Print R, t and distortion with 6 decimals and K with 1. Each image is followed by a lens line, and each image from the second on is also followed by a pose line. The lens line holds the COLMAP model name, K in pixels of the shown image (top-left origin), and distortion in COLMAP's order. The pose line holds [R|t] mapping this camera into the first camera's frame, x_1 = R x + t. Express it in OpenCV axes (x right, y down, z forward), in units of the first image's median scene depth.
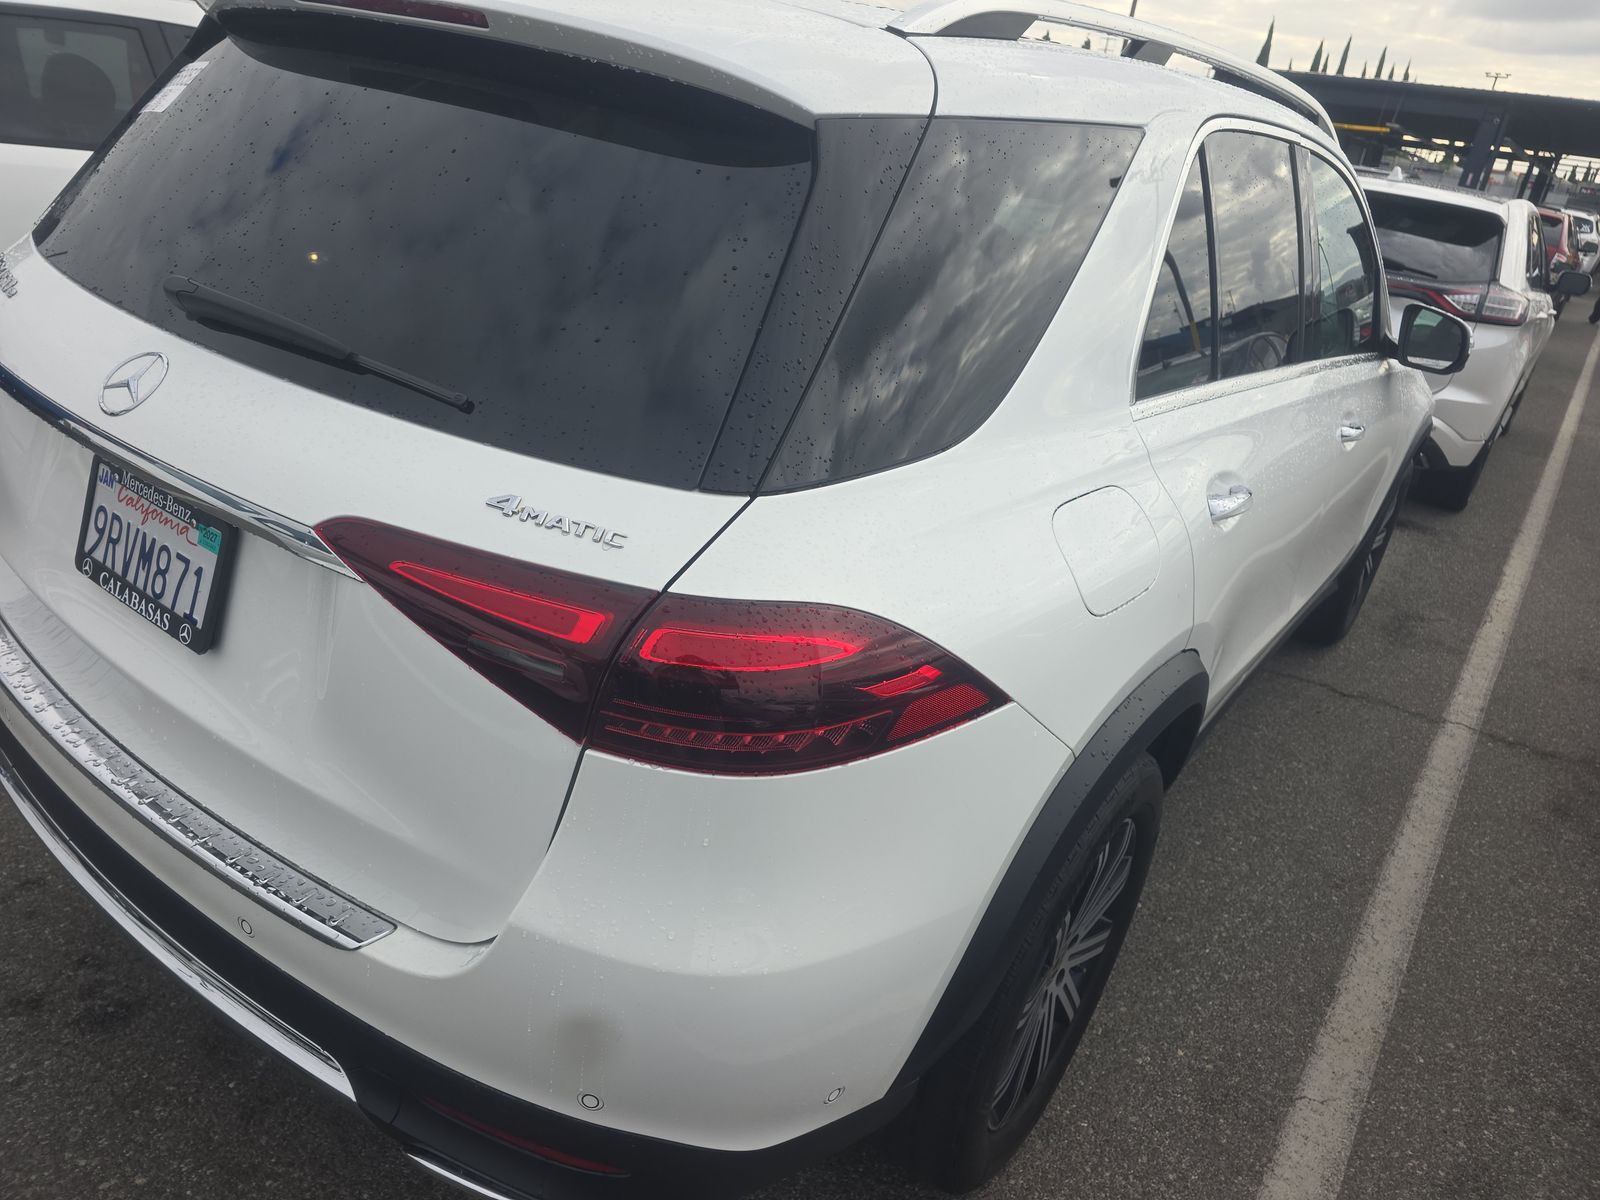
lens RADIAL K [[1073.7, 0, 800.0], [0, 1073.7, 600.0], [0, 0, 1]] dist [0.053100, -0.046499]
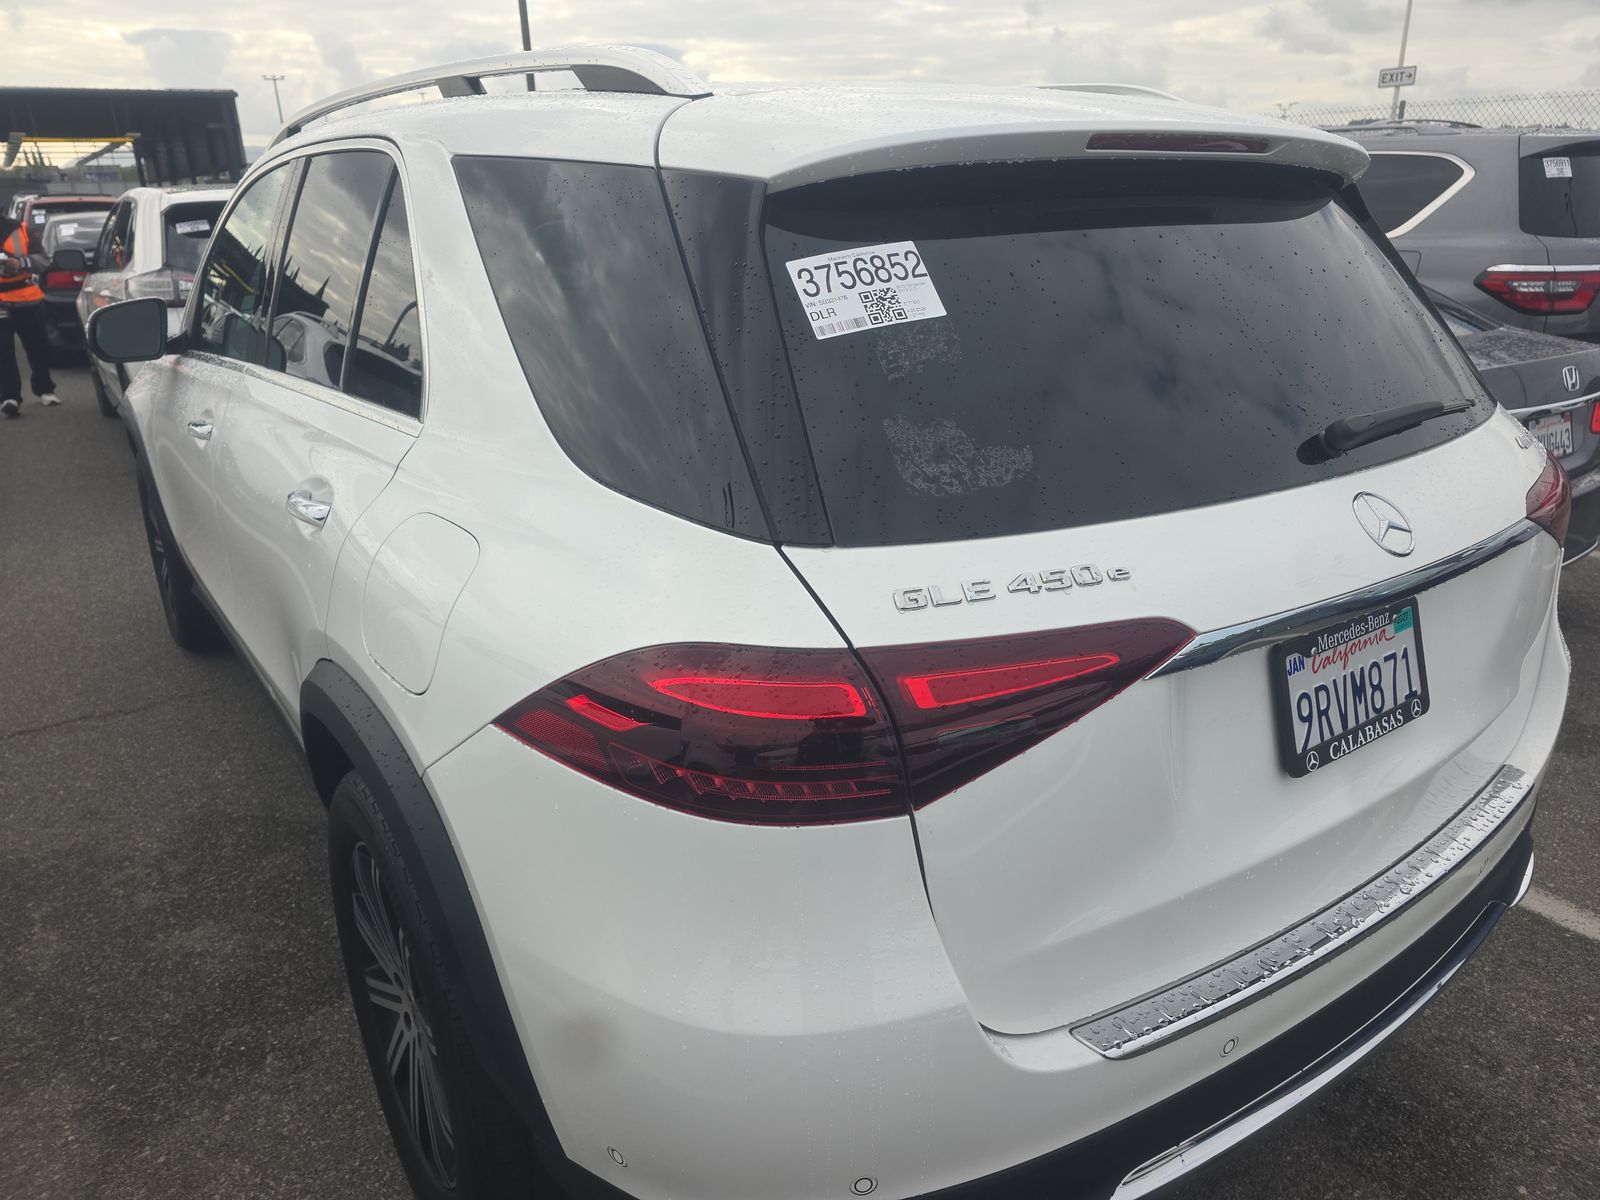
lens RADIAL K [[1074.1, 0, 800.0], [0, 1074.1, 600.0], [0, 0, 1]] dist [0.064046, -0.059110]
pose [[0.314893, -0.462121, 0.829027, -1.555125], [0.442413, 0.844234, 0.302554, -0.645650], [-0.839710, 0.271500, 0.470292, 0.923543]]
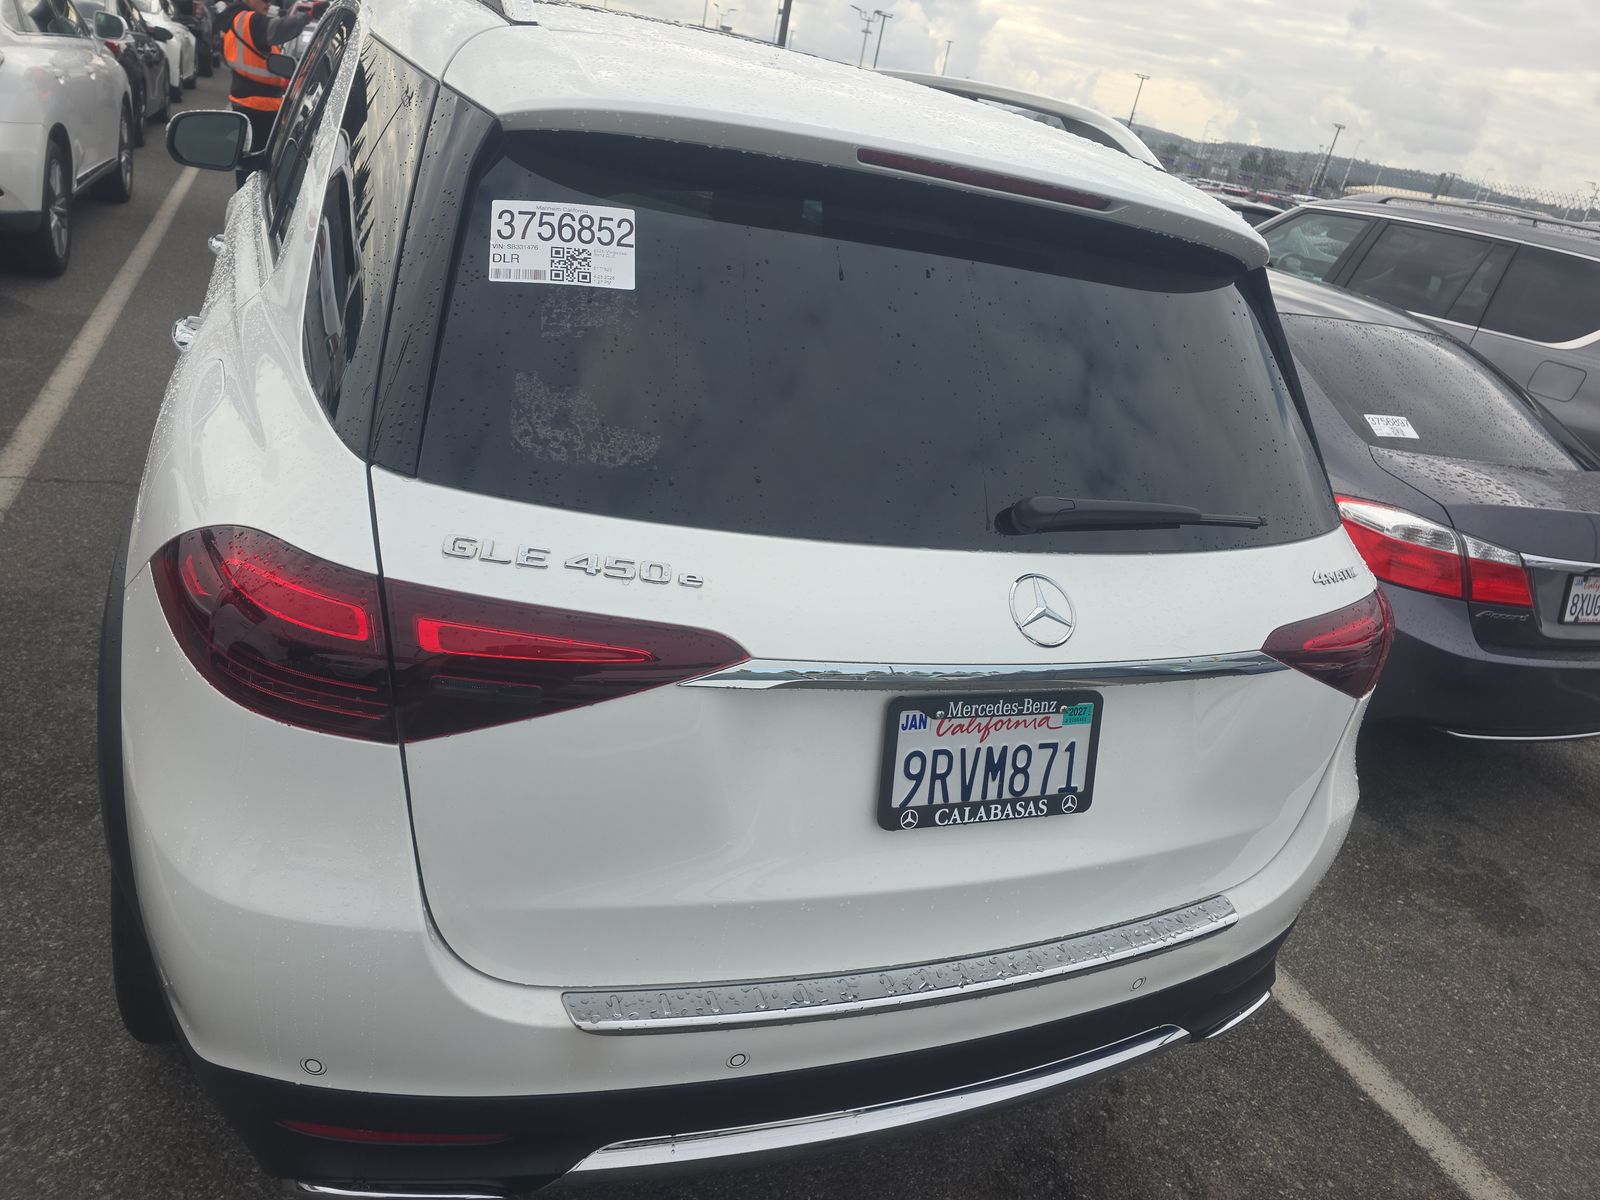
lens RADIAL K [[1074.1, 0, 800.0], [0, 1074.1, 600.0], [0, 0, 1]] dist [0.064046, -0.059110]
pose [[0.529639, -0.384169, 0.756239, -1.377995], [0.237912, 0.923050, 0.302285, -0.523688], [-0.814175, 0.019817, 0.580281, 0.553956]]
